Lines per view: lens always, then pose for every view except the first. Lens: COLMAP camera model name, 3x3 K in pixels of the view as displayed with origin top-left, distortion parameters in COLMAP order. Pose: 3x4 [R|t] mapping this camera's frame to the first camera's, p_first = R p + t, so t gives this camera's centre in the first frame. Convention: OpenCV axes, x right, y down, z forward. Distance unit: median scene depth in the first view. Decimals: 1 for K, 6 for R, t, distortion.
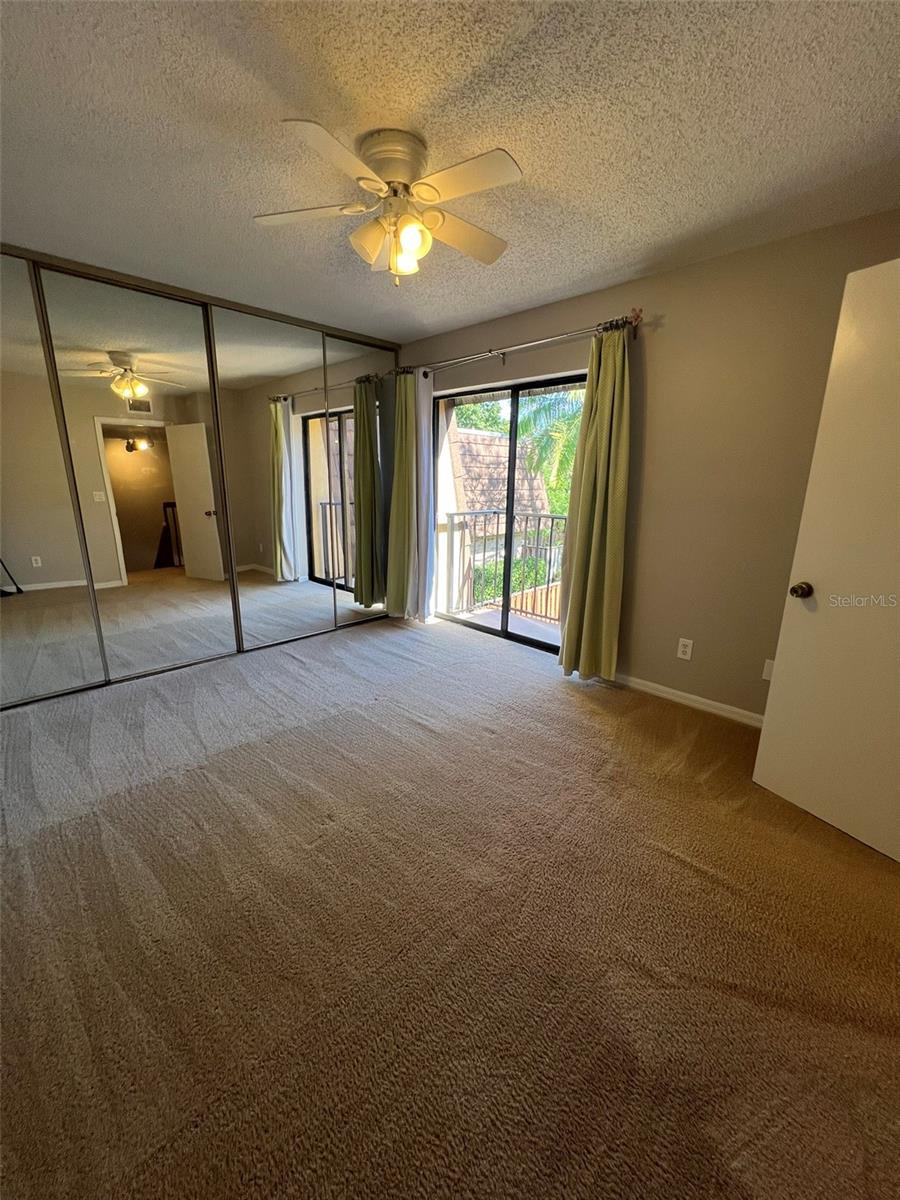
lens RADIAL K [[479.1, 0, 451.2], [0, 479.1, 598.3], [0, 0, 1]] dist [-0.000601, 0.000452]
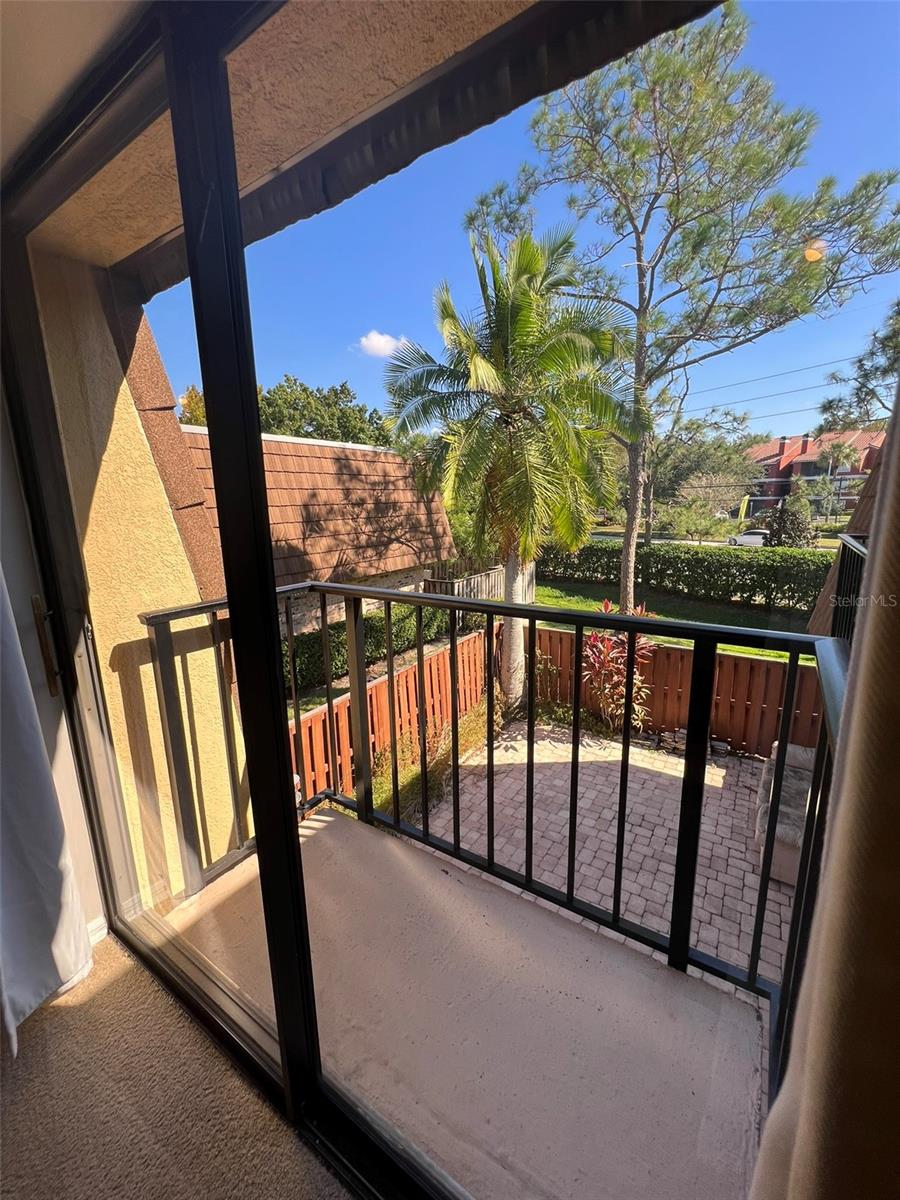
lens RADIAL K [[479.1, 0, 451.2], [0, 479.1, 598.3], [0, 0, 1]] dist [-0.000601, 0.000452]
pose [[0.979956, -0.077037, 0.183717, 0.042449], [0.085380, 0.995626, -0.037933, -0.047242], [-0.179991, 0.052858, 0.982247, 0.189236]]
